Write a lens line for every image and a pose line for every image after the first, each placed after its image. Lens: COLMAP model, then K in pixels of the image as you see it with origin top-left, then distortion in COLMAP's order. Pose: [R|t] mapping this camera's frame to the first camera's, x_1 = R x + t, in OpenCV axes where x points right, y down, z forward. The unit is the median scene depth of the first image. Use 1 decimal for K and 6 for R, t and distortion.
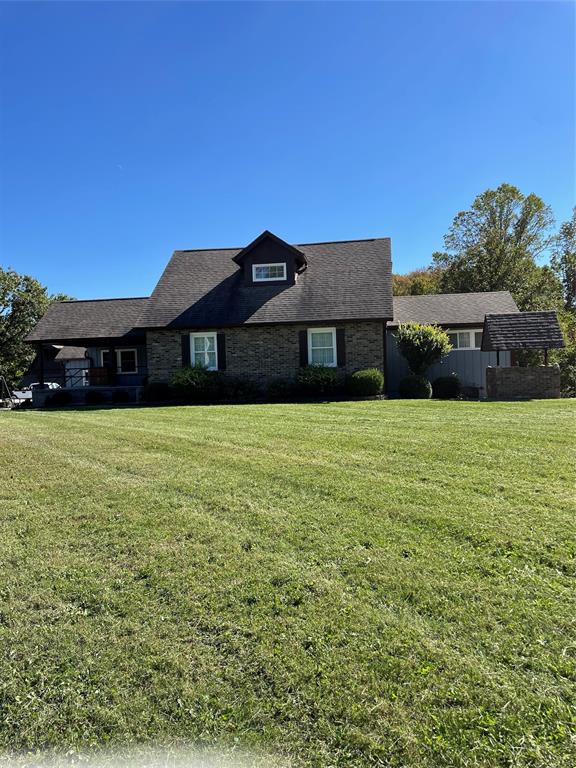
lens RADIAL K [[582.6, 0, 288.6], [0, 582.6, 383.0], [0, 0, 1]] dist [0.048180, -0.000061]
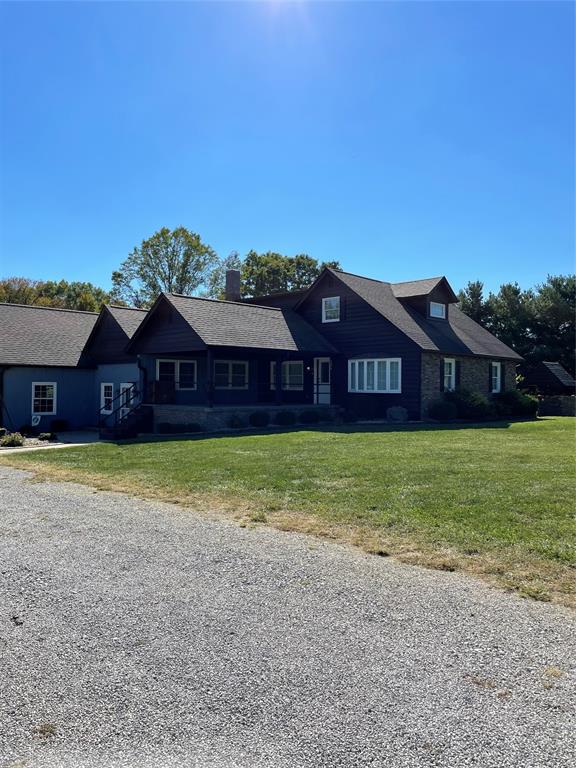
lens RADIAL K [[582.6, 0, 288.9], [0, 582.6, 384.2], [0, 0, 1]] dist [0.048180, -0.000061]
pose [[0.620334, 0.034941, 0.783559, -0.825431], [-0.011833, 0.999310, -0.035194, 0.002661], [-0.784249, 0.012560, 0.620320, 0.383772]]
